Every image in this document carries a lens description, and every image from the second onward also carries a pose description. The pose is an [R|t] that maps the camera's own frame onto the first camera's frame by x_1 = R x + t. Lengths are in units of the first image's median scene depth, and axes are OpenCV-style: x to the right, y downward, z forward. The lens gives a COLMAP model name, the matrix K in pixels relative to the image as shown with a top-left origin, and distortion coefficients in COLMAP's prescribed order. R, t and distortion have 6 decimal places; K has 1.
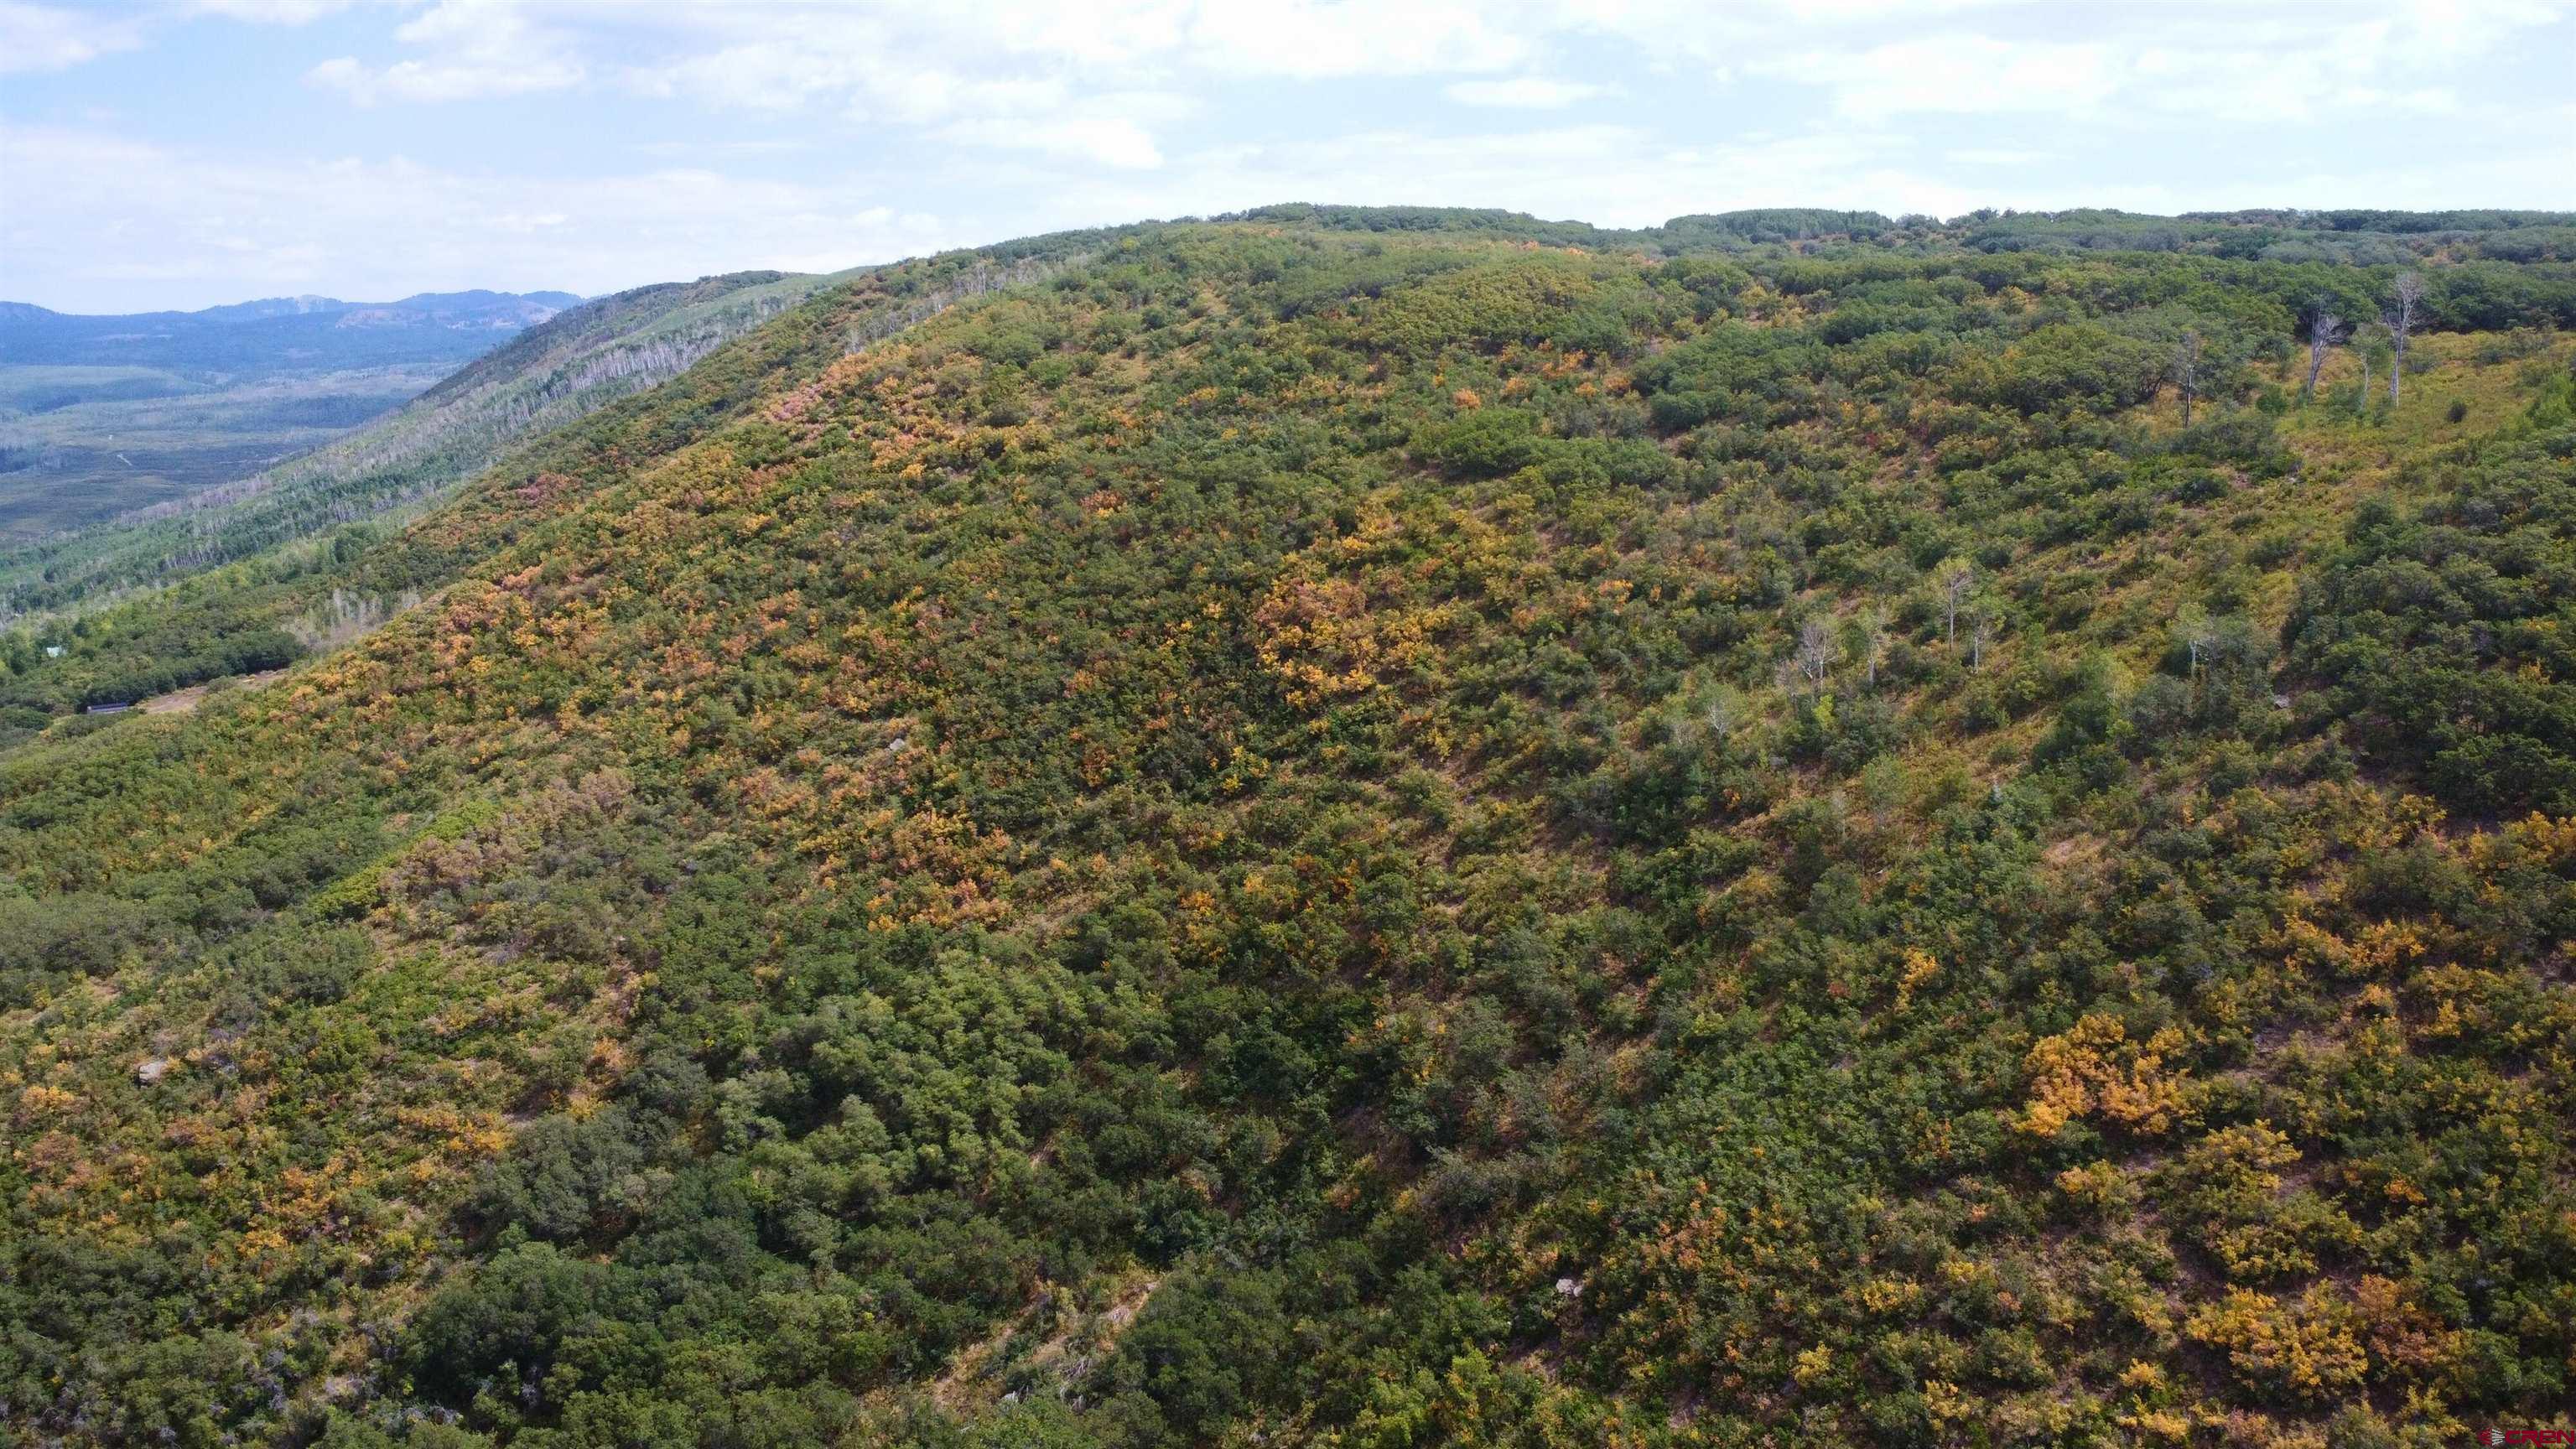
lens RADIAL K [[1943.3, 0, 1288.0], [0, 1943.3, 724.5], [0, 0, 1]] dist [-0.000956, -0.000620]
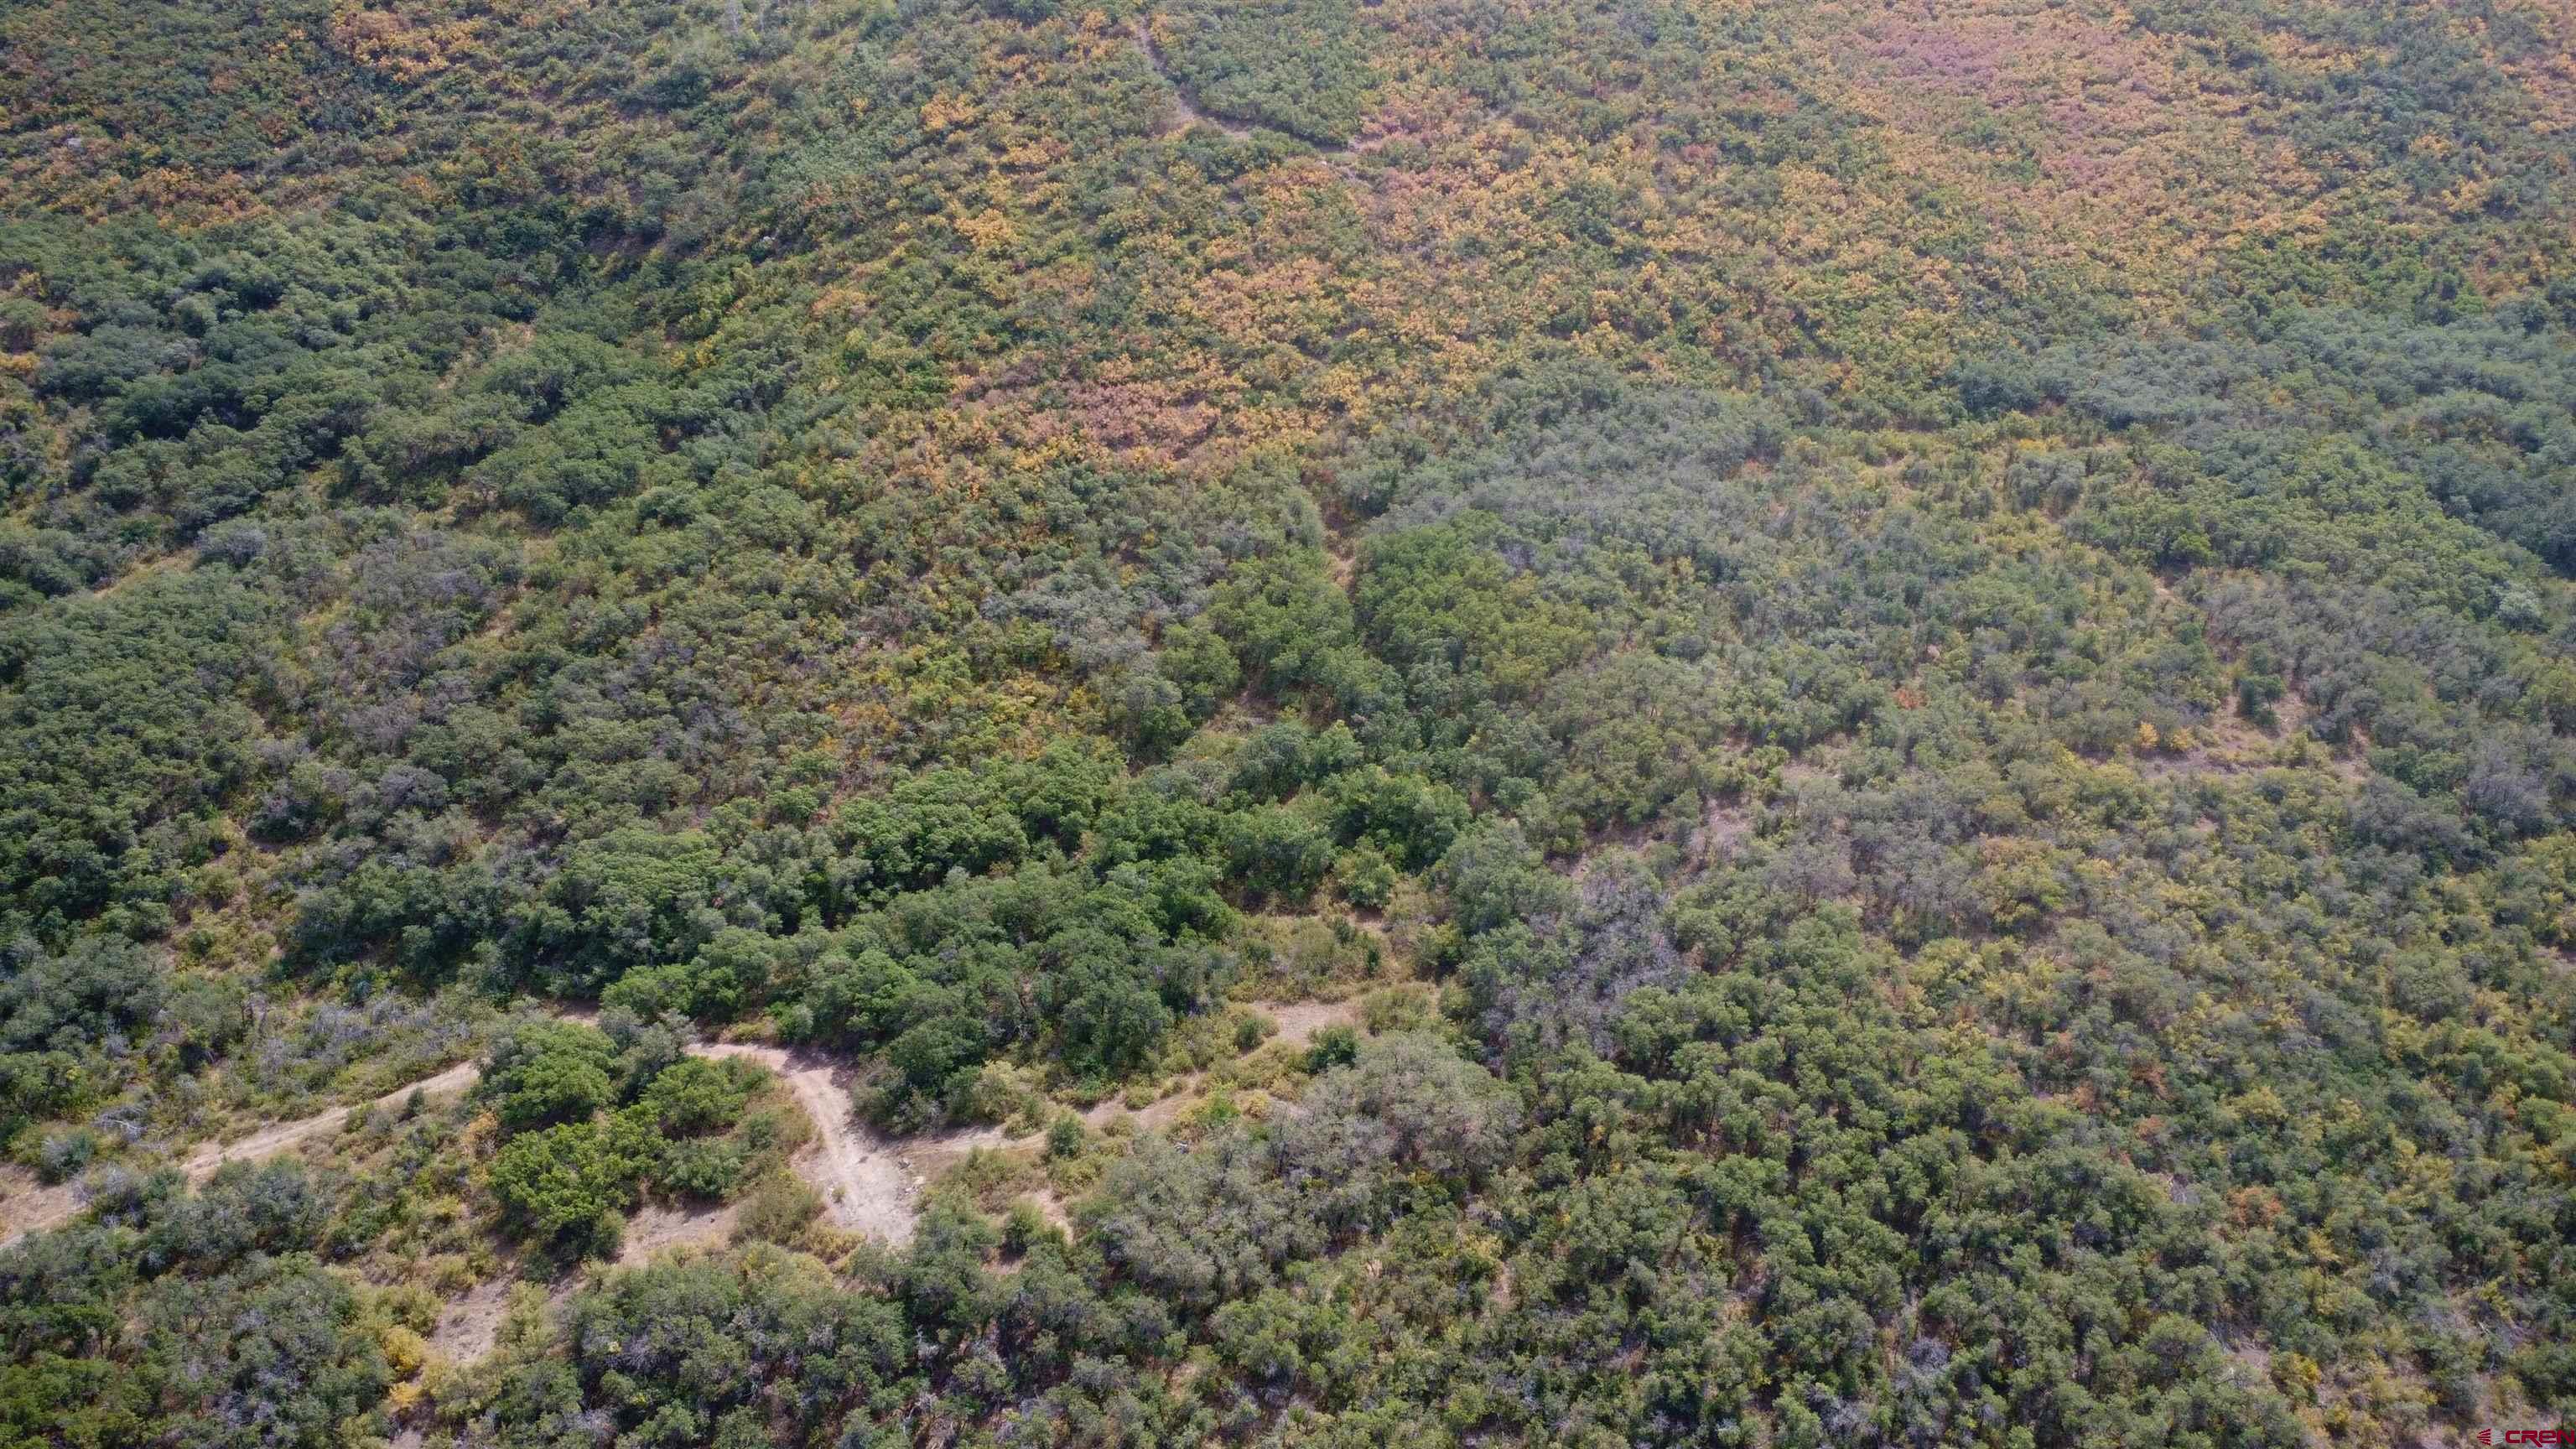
lens RADIAL K [[1943.3, 0, 1288.0], [0, 1943.3, 724.5], [0, 0, 1]] dist [-0.000956, -0.000620]
pose [[0.700352, -0.252323, 0.667713, -1.392560], [0.127120, 0.964573, 0.231170, 0.455007], [-0.702387, -0.077021, 0.707616, -1.483806]]
